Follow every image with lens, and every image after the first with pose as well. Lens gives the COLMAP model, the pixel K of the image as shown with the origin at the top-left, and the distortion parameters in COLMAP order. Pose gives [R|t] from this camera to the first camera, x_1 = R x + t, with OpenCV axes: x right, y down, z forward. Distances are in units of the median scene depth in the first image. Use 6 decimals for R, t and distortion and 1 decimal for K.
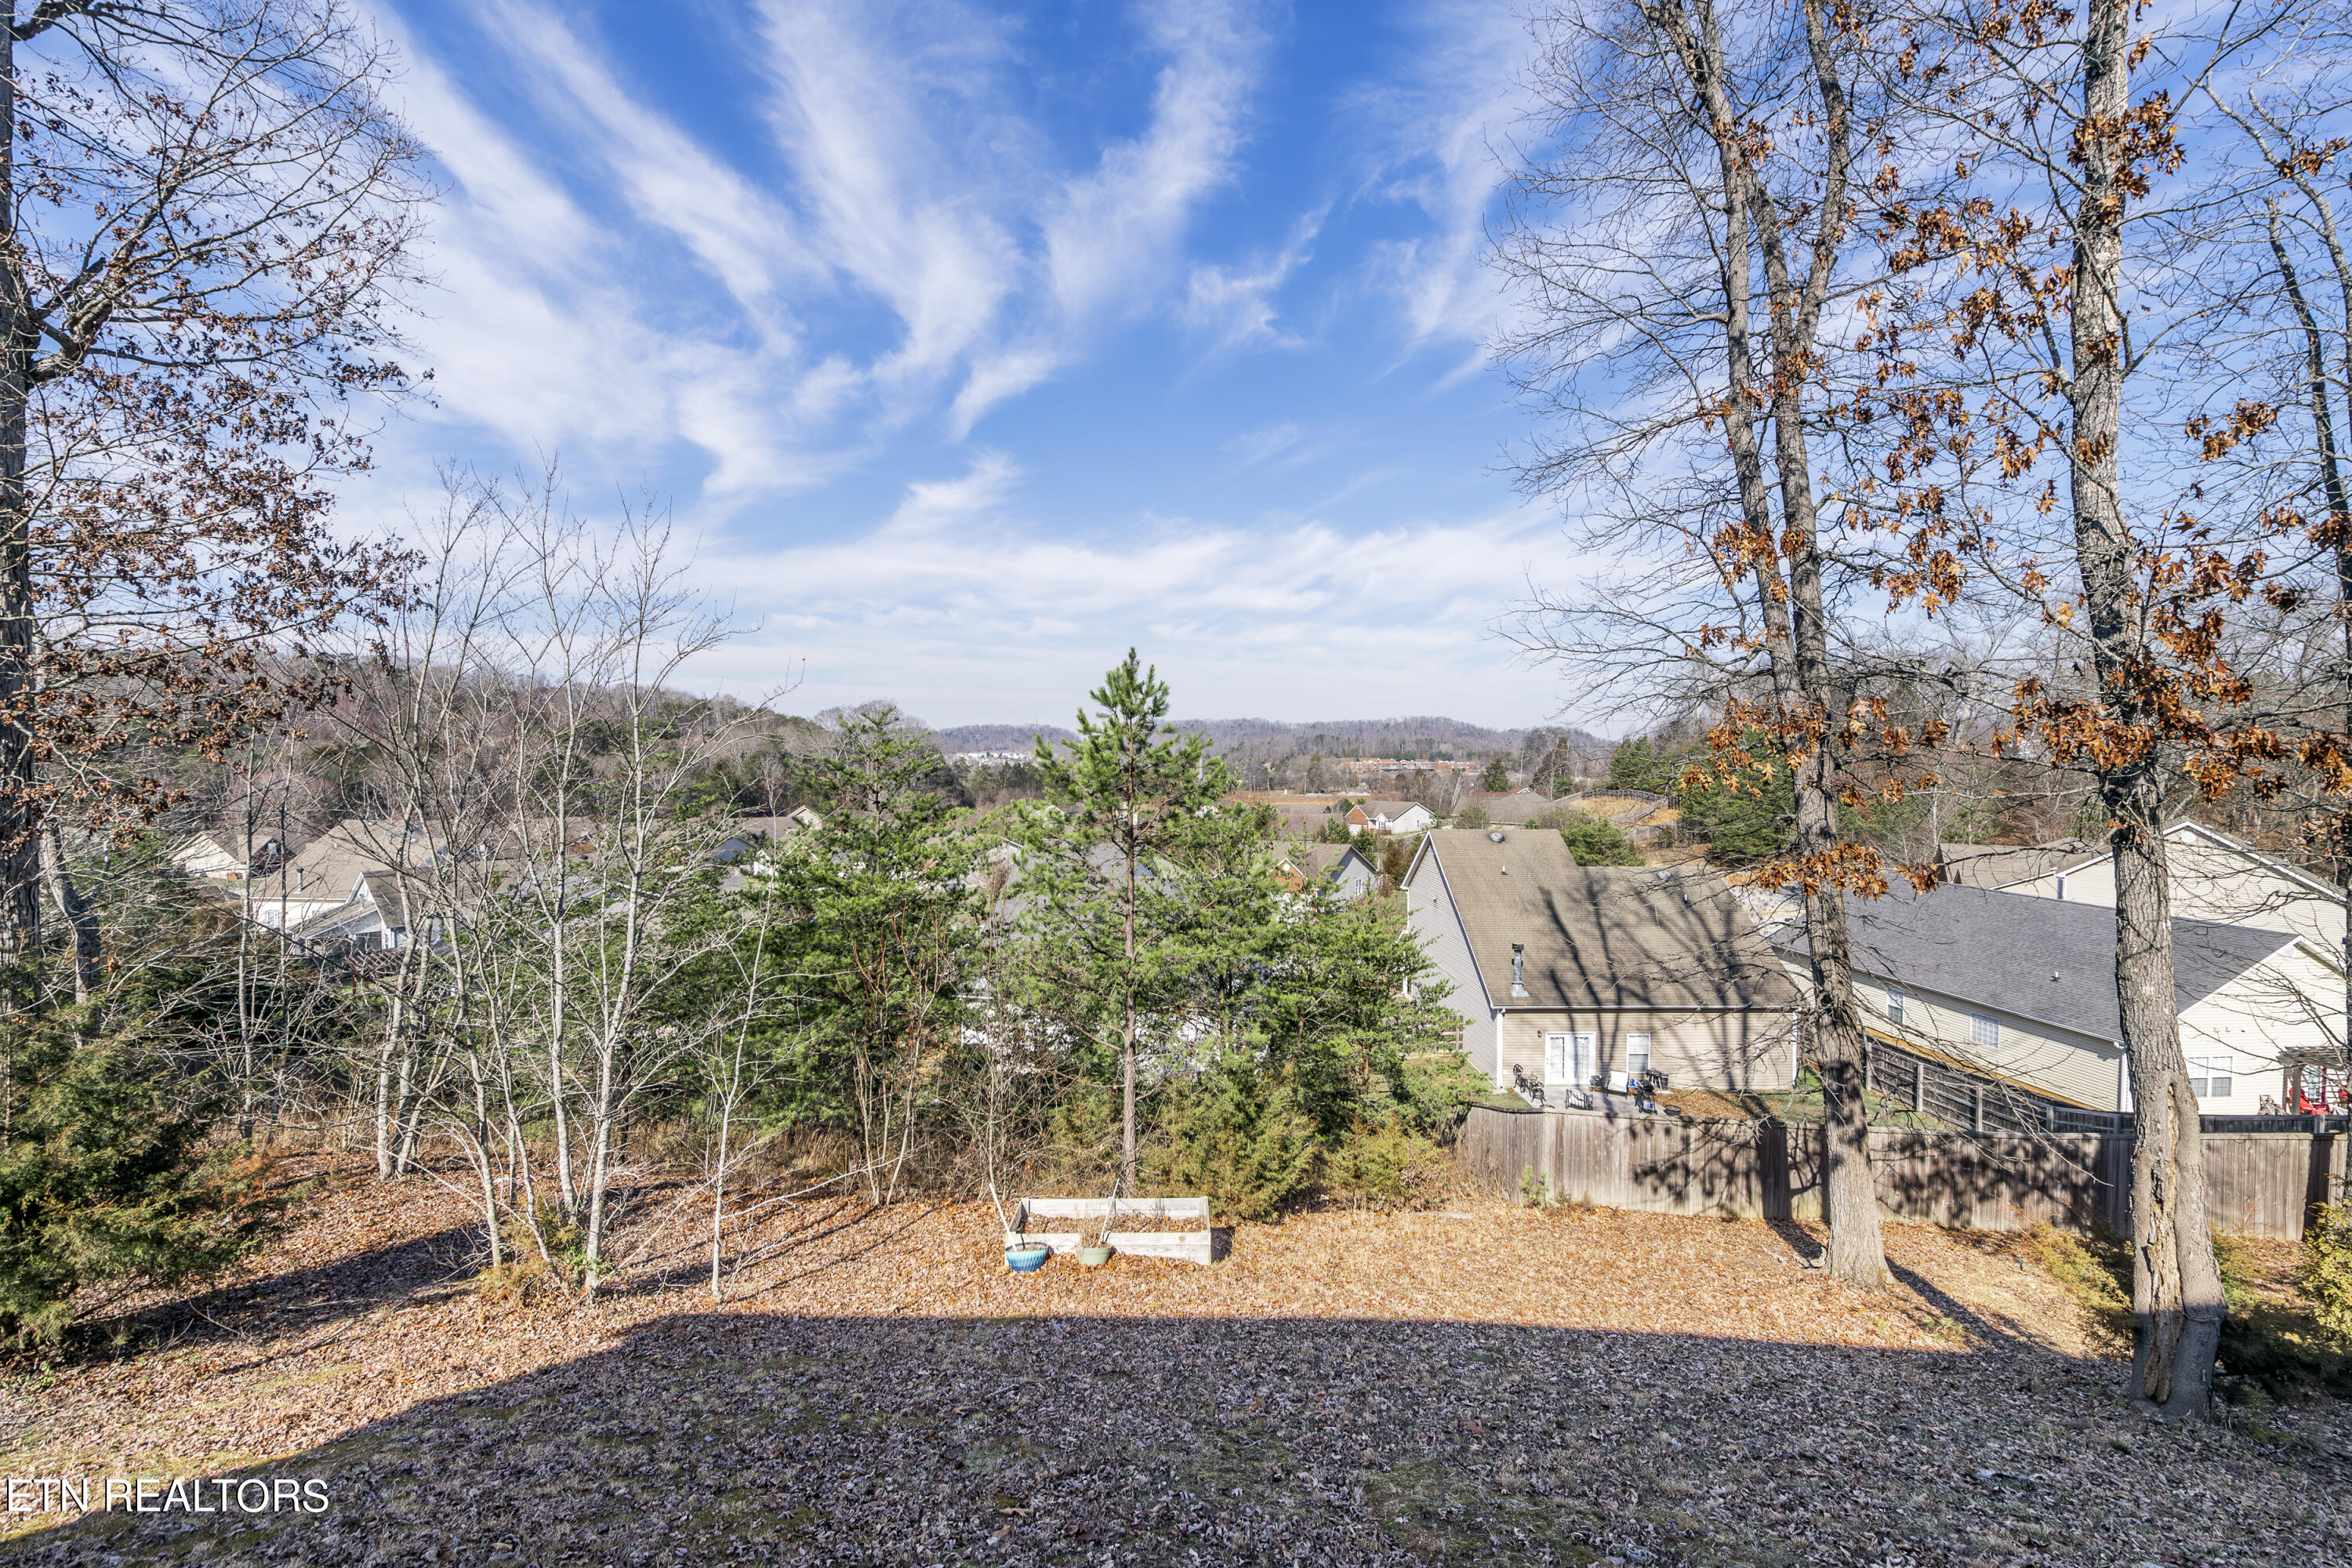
lens RADIAL K [[934.0, 0, 1186.6], [0, 934.0, 776.4], [0, 0, 1]] dist [0.017160, -0.003426]
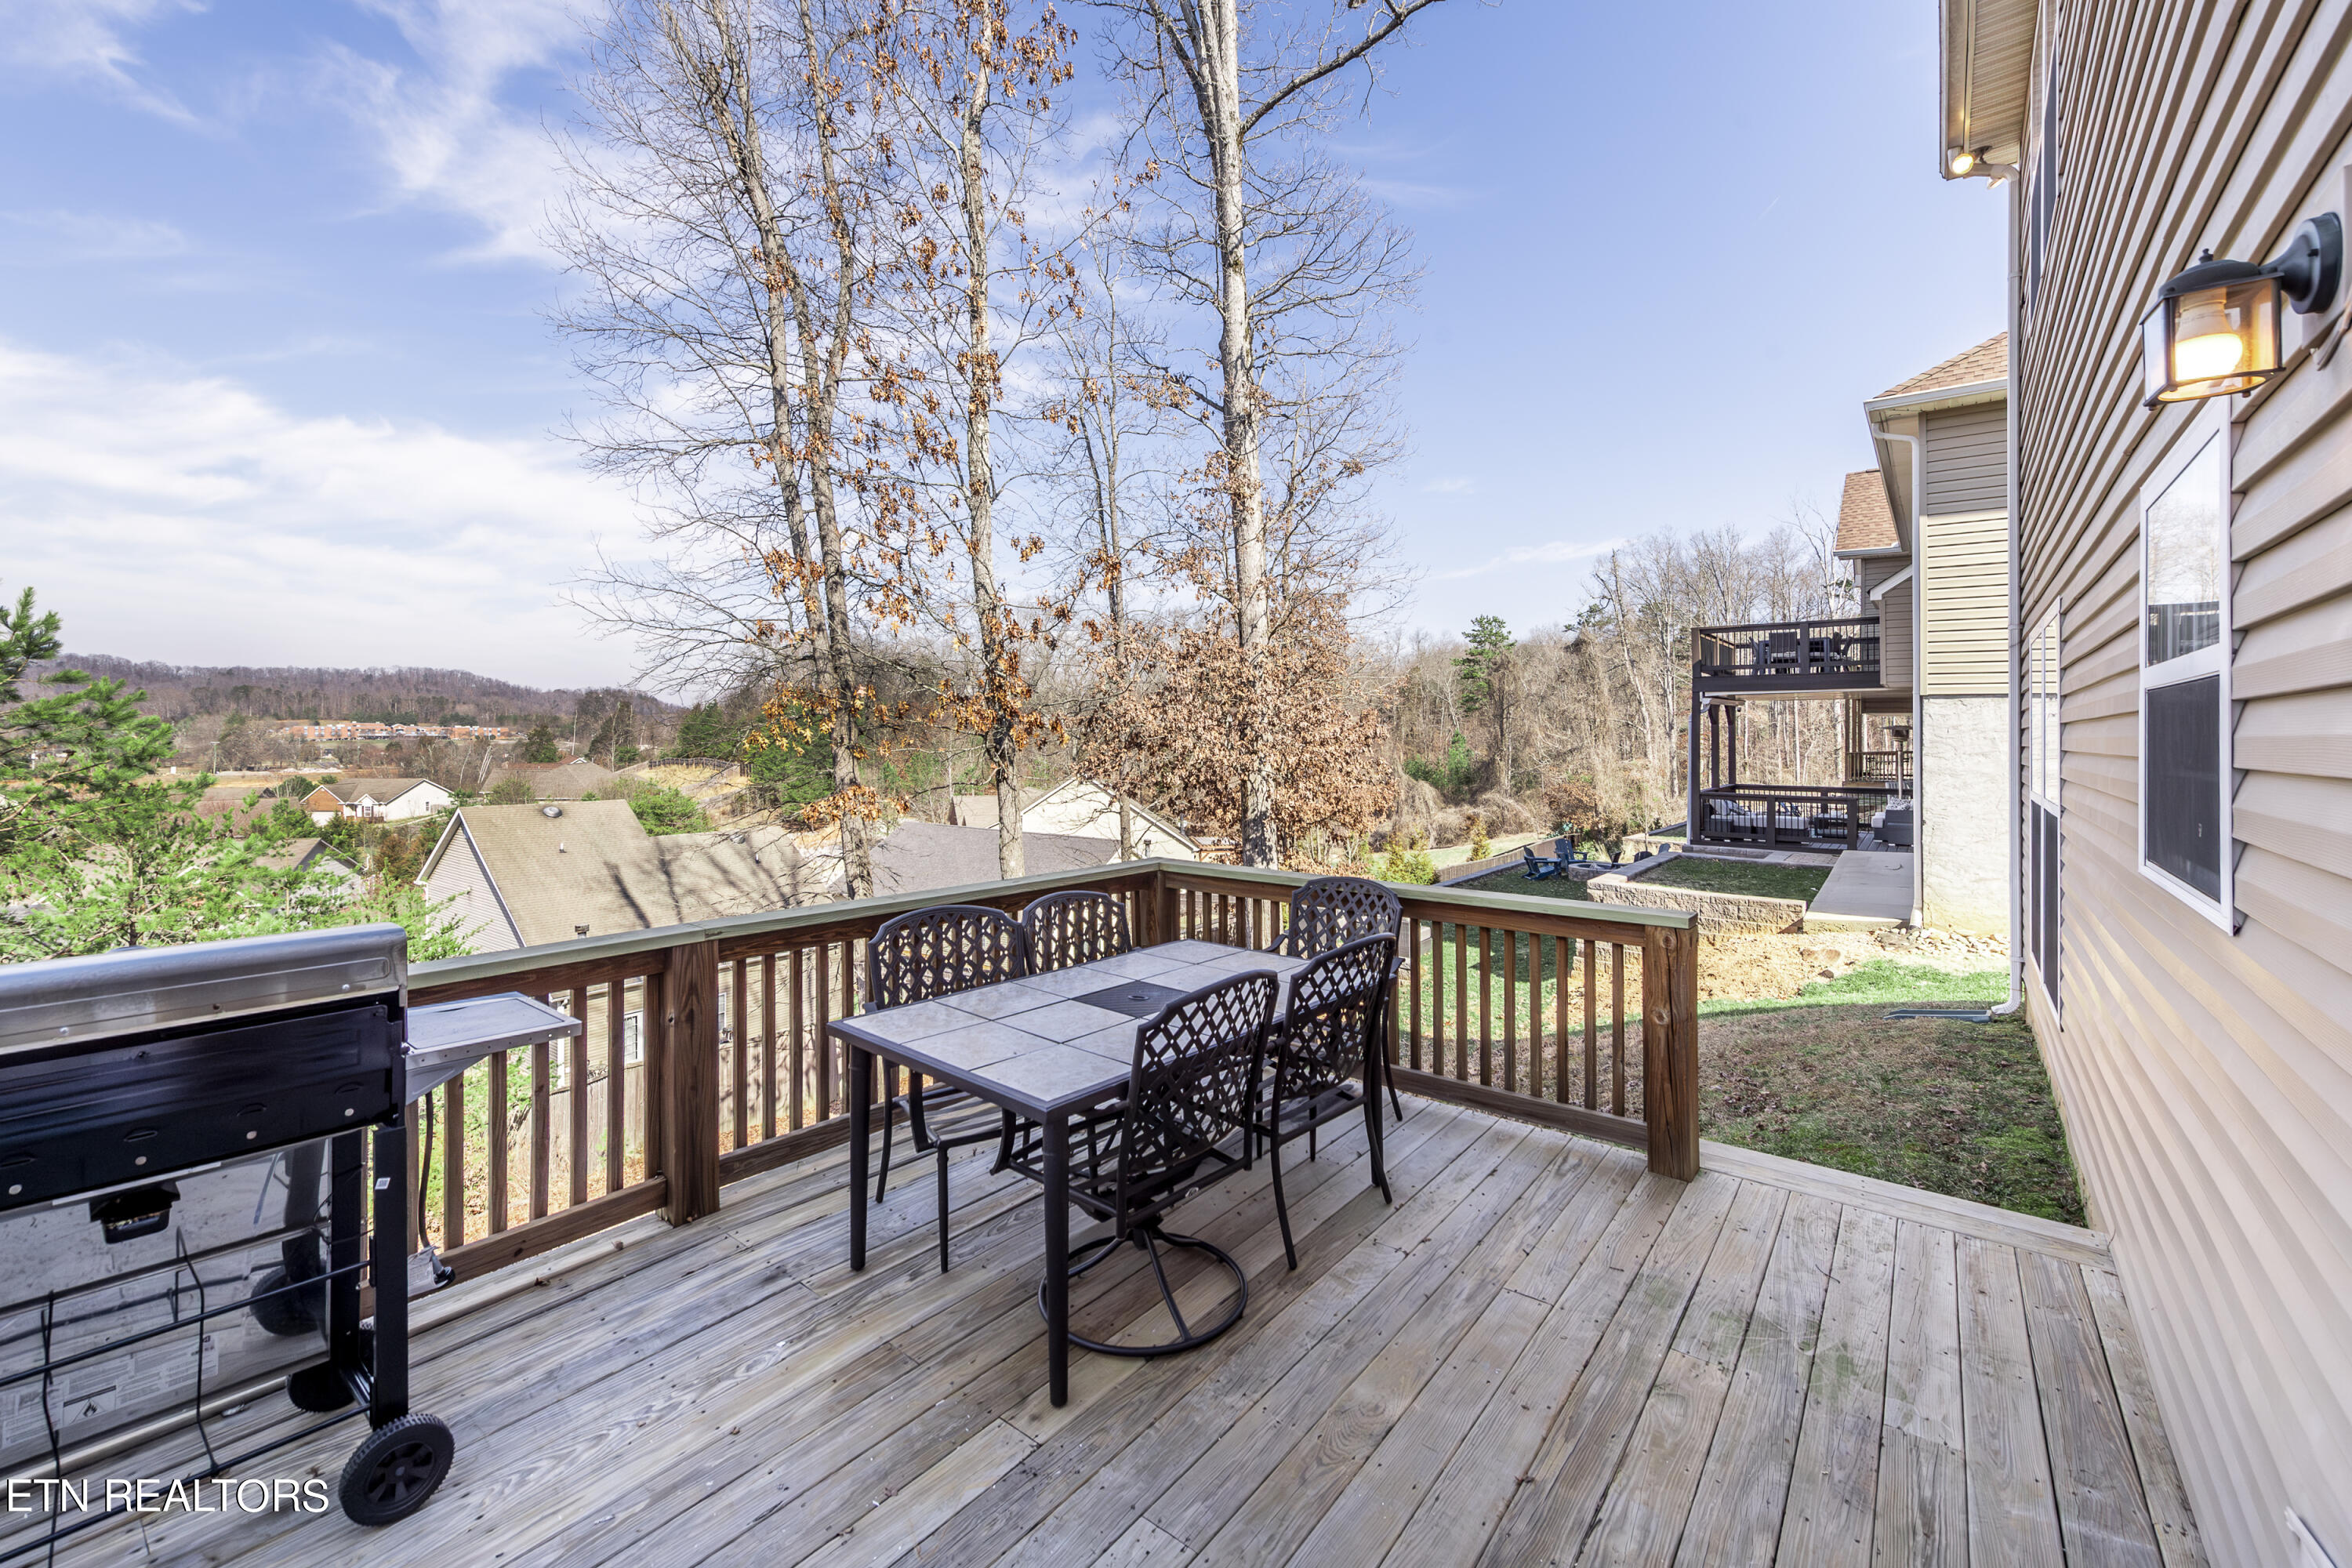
lens RADIAL K [[934.0, 0, 1187.4], [0, 934.0, 777.9], [0, 0, 1]] dist [0.017160, -0.003426]
pose [[0.605160, -0.034570, 0.795353, -0.089822], [0.005725, 0.999220, 0.039076, 0.005233], [-0.796084, -0.019094, 0.604885, -0.181525]]
